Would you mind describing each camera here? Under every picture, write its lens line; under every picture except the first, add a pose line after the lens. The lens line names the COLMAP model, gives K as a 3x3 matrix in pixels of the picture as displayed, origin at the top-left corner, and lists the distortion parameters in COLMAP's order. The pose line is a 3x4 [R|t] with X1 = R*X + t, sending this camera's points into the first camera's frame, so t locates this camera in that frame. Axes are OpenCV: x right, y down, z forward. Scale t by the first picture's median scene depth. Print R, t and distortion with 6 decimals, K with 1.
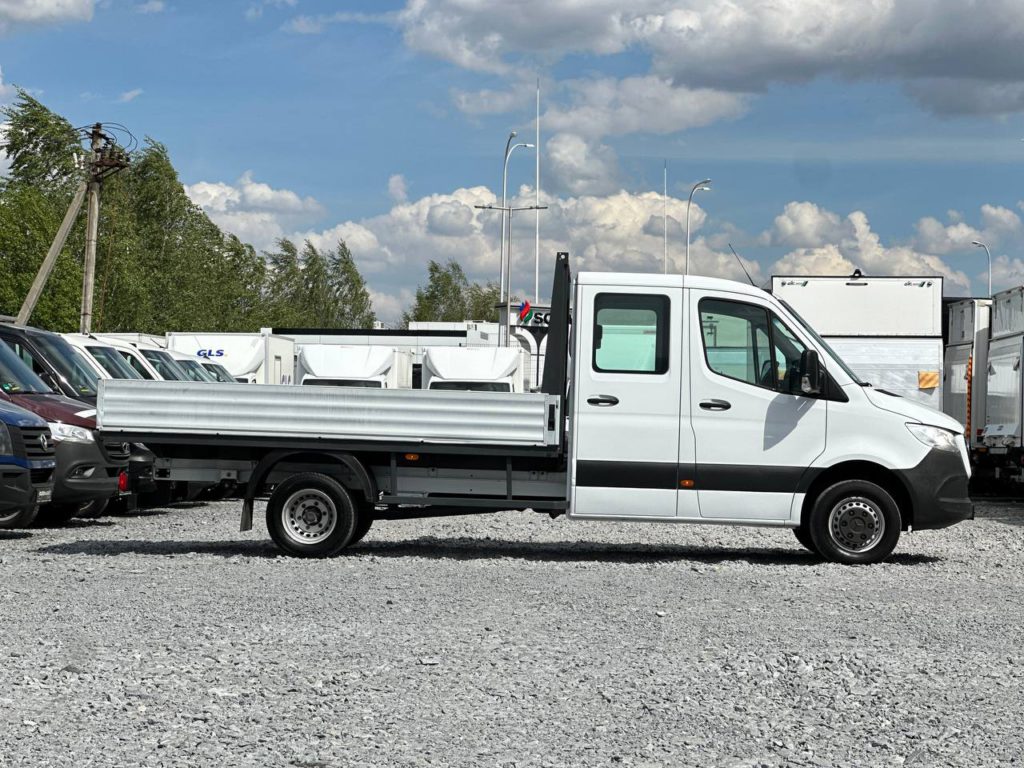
lens RADIAL K [[2218.8, 0, 512.0], [0, 2218.8, 384.0], [0, 0, 1]] dist [-0.088385, -0.067365]
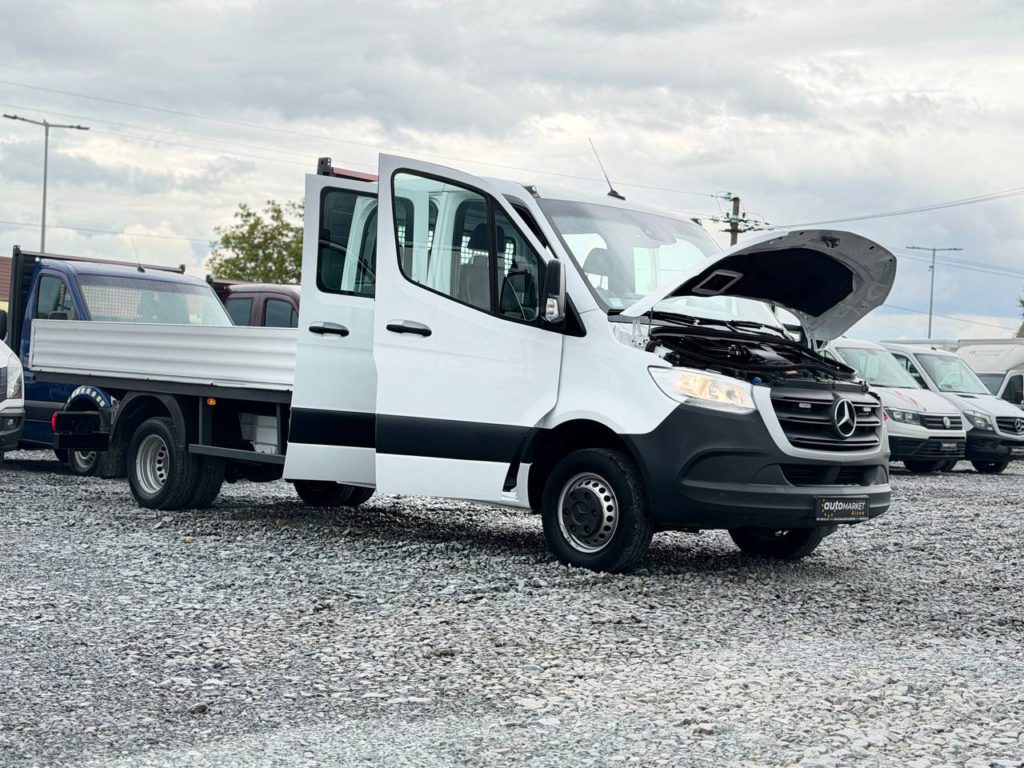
lens RADIAL K [[1491.8, 0, 517.8], [0, 1491.8, 386.5], [0, 0, 1]] dist [0.152450, -0.114794]
pose [[0.735408, 0.012661, -0.677506, 0.454574], [-0.019512, 0.999807, -0.002495, 0.025732], [0.677344, 0.015054, 0.735513, 0.636215]]
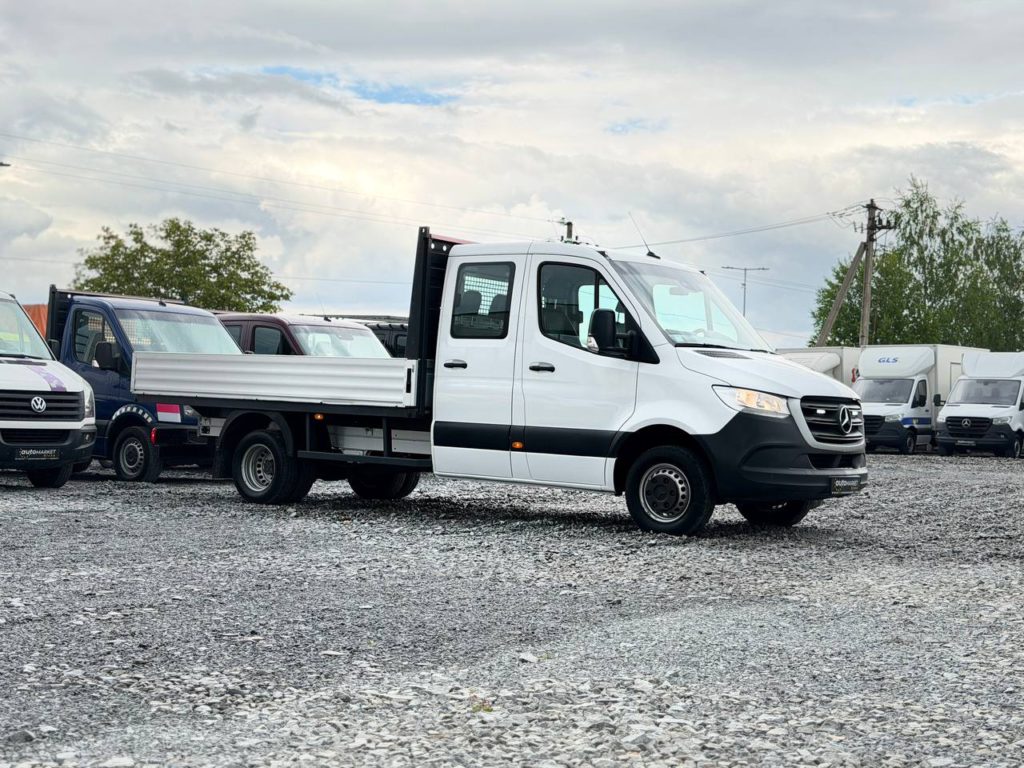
lens RADIAL K [[1428.2, 0, 512.0], [0, 1428.2, 384.0], [0, 0, 1]] dist [0.146953, -0.039888]
pose [[0.821164, -0.004706, -0.570673, 0.449721], [-0.001021, 0.999952, -0.009716, 0.023110], [0.570692, 0.008561, 0.821120, 0.456559]]
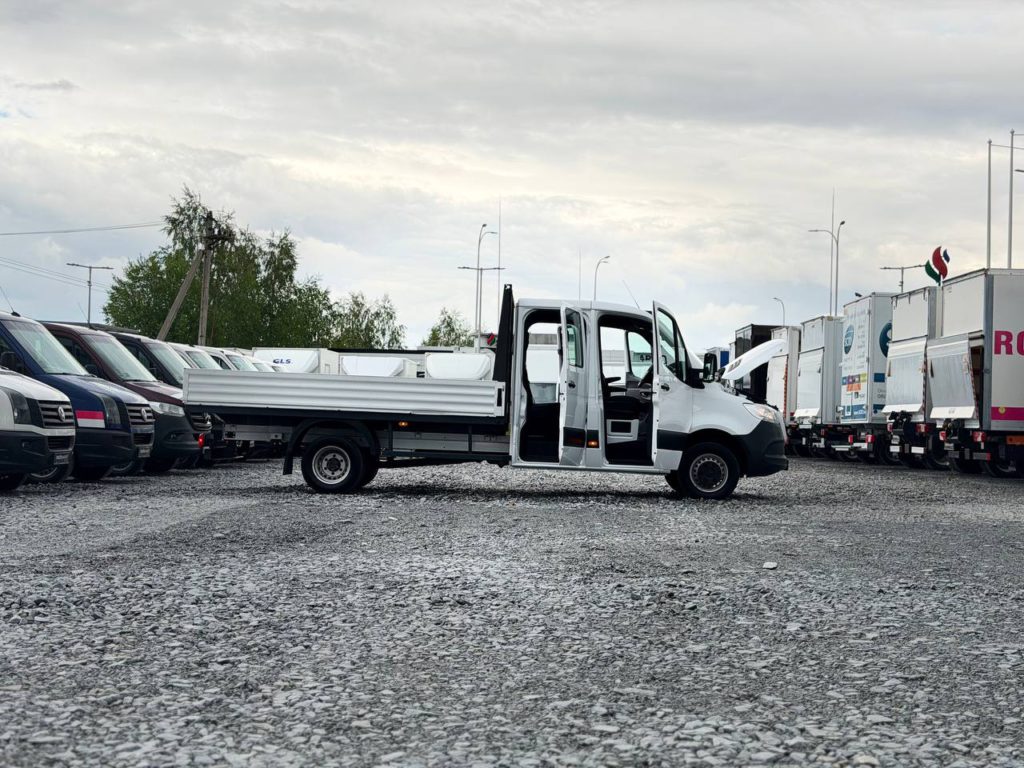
lens RADIAL K [[1423.3, 0, 528.4], [0, 1423.3, 382.4], [0, 0, 1]] dist [0.164979, -0.366152]
pose [[0.999586, 0.004611, 0.028410, 0.010354], [-0.004505, 0.999983, -0.003789, 0.008670], [-0.028427, 0.003660, 0.999589, 0.068901]]
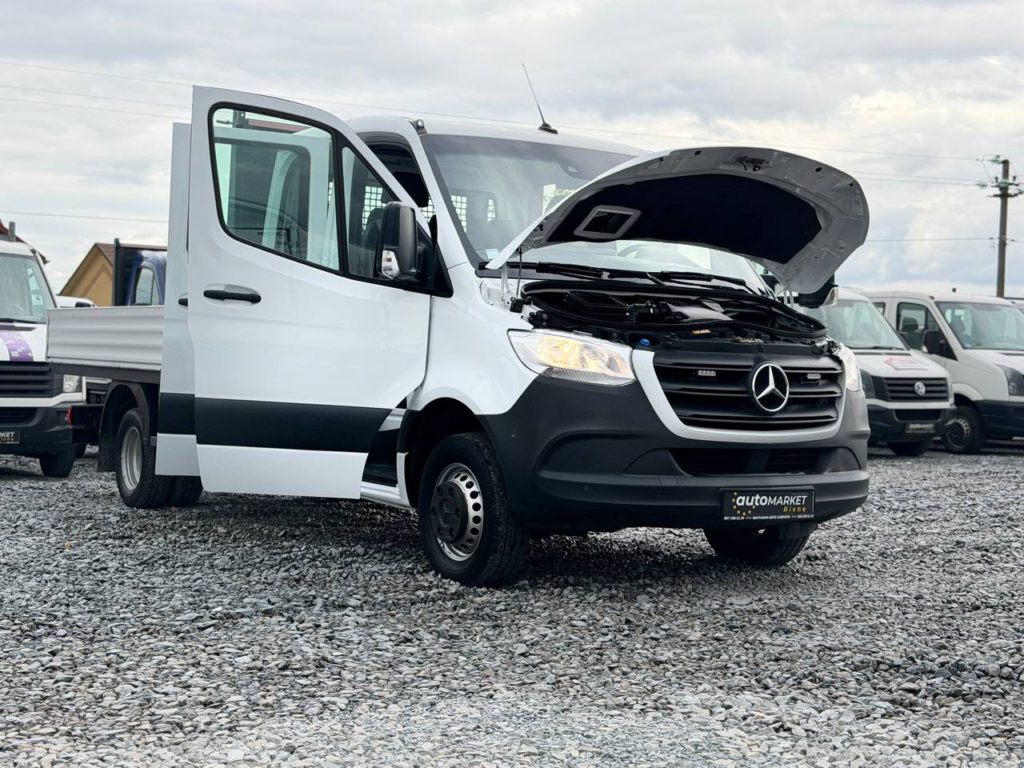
lens RADIAL K [[1459.3, 0, 512.0], [0, 1459.3, 384.0], [0, 0, 1]] dist [0.113264, -0.024946]
pose [[0.571020, -0.000932, -0.820935, 0.468888], [0.008327, 0.999954, 0.004657, 0.029231], [0.820894, -0.009495, 0.571002, 0.793910]]
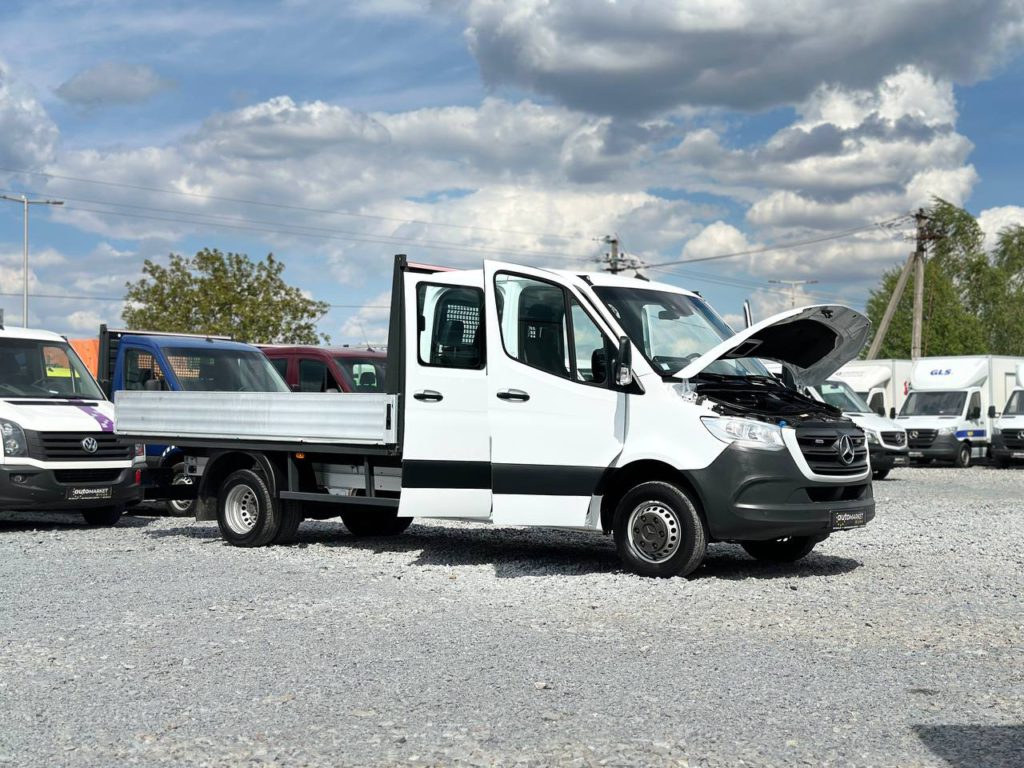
lens RADIAL K [[1423.3, 0, 528.4], [0, 1423.3, 382.4], [0, 0, 1]] dist [0.164979, -0.366152]
pose [[0.800386, -0.032356, -0.598611, 0.456328], [0.022778, 0.999463, -0.023566, 0.016092], [0.599052, 0.005226, 0.800693, 0.511043]]
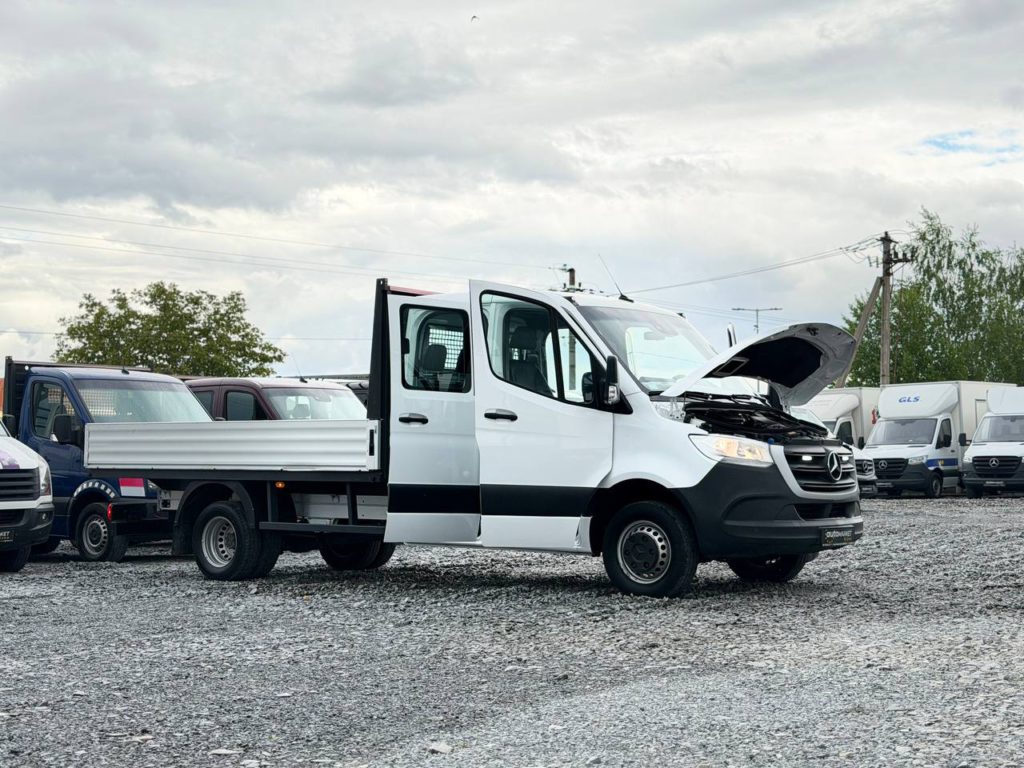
lens RADIAL K [[1491.9, 0, 512.3], [0, 1491.9, 390.6], [0, 0, 1]] dist [0.140847, -0.022669]
pose [[0.814338, -0.056971, -0.577587, 0.459004], [0.039381, 0.998301, -0.042946, 0.022928], [0.579053, 0.012226, 0.815198, 0.479623]]
